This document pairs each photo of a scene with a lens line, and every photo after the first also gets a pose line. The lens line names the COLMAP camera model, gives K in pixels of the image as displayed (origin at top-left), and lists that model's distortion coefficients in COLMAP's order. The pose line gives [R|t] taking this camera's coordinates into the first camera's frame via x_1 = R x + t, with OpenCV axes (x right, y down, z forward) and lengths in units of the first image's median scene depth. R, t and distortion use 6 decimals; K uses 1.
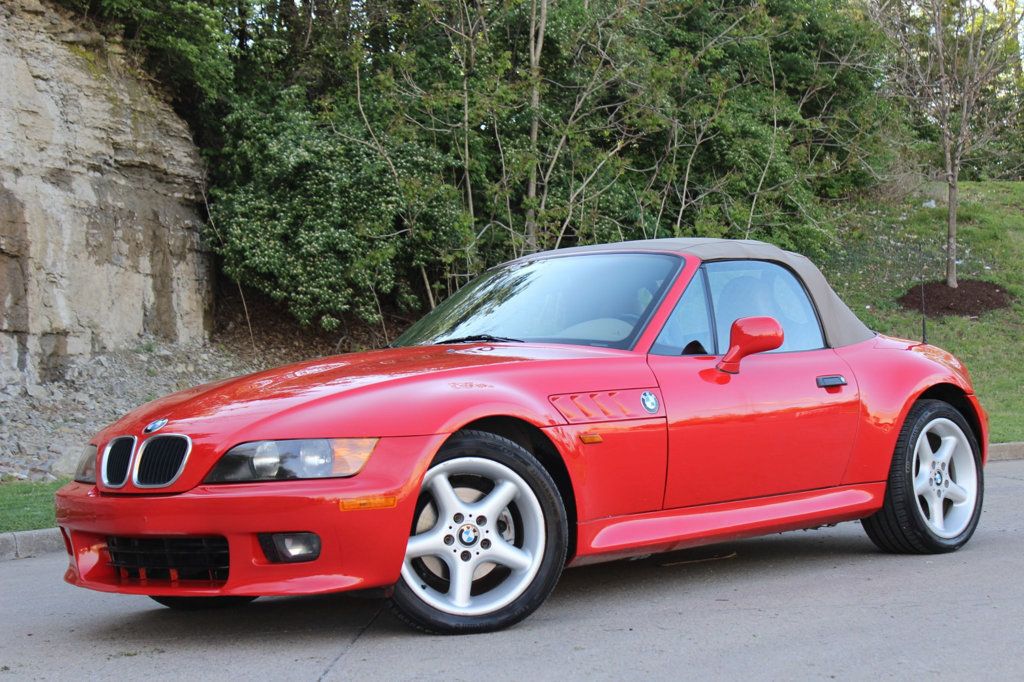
lens RADIAL K [[1969.4, 0, 512.0], [0, 1969.4, 341.0], [0, 0, 1]] dist [0.013536, 0.177074]
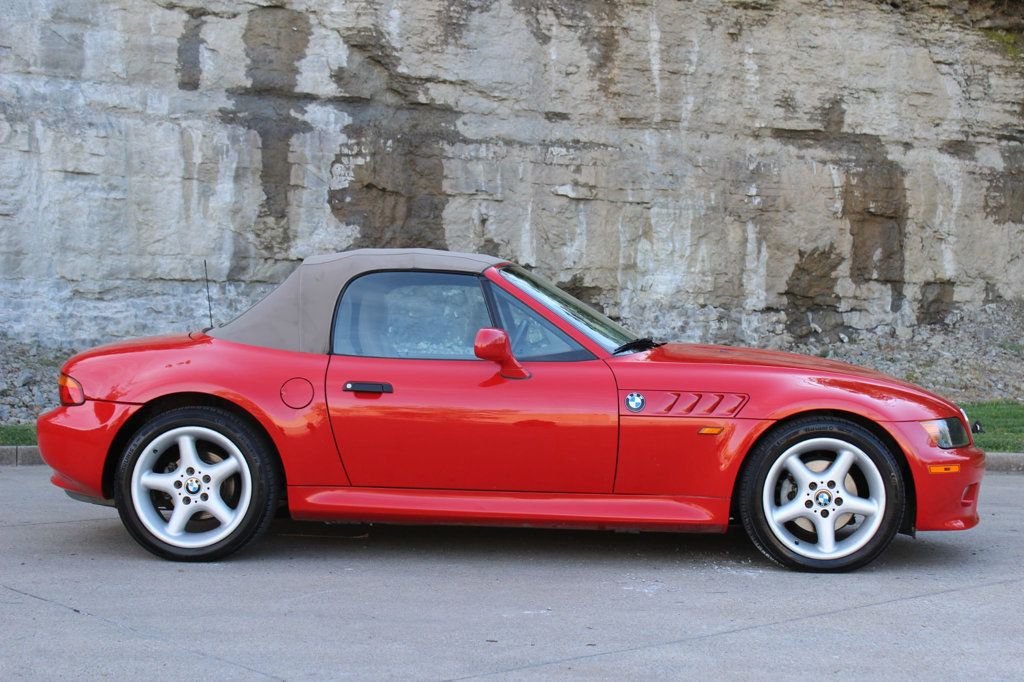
lens RADIAL K [[1602.3, 0, 512.0], [0, 1602.3, 341.0], [0, 0, 1]] dist [-0.026770, 0.128774]
pose [[0.670946, 0.061932, -0.738915, 0.293812], [-0.025595, 0.997846, 0.060394, -0.019789], [0.741064, -0.021609, 0.671086, 0.171552]]
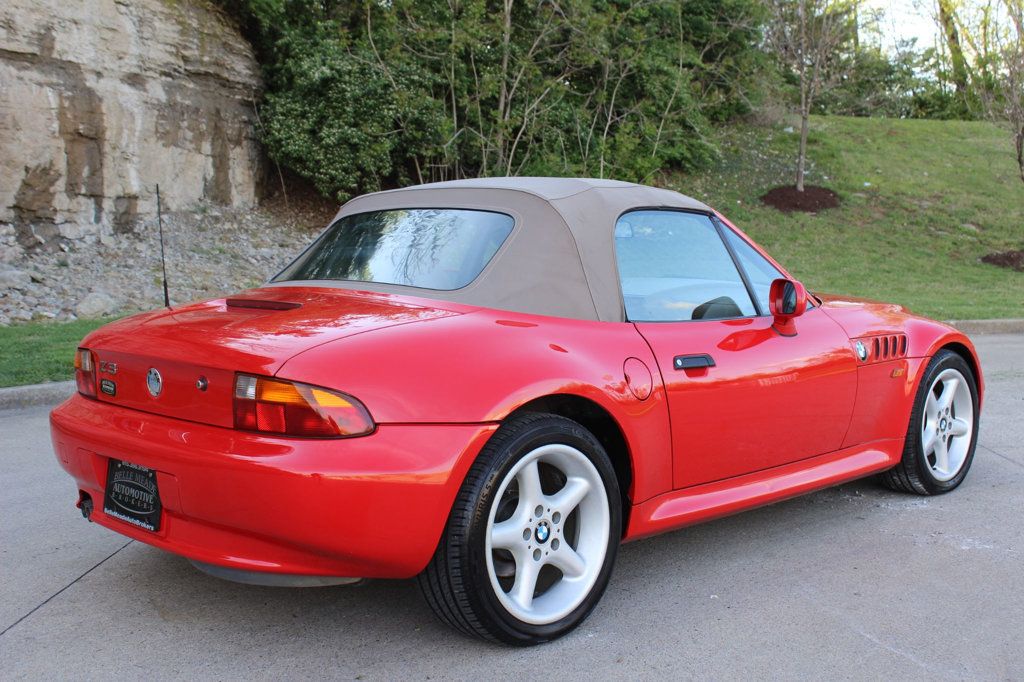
lens RADIAL K [[1204.7, 0, 512.0], [0, 1204.7, 341.0], [0, 0, 1]] dist [-0.093820, 0.133348]
pose [[0.998689, 0.050093, -0.010524, 0.042948], [-0.048512, 0.991872, 0.117630, -0.014754], [0.016331, -0.116965, 0.993002, 0.179778]]
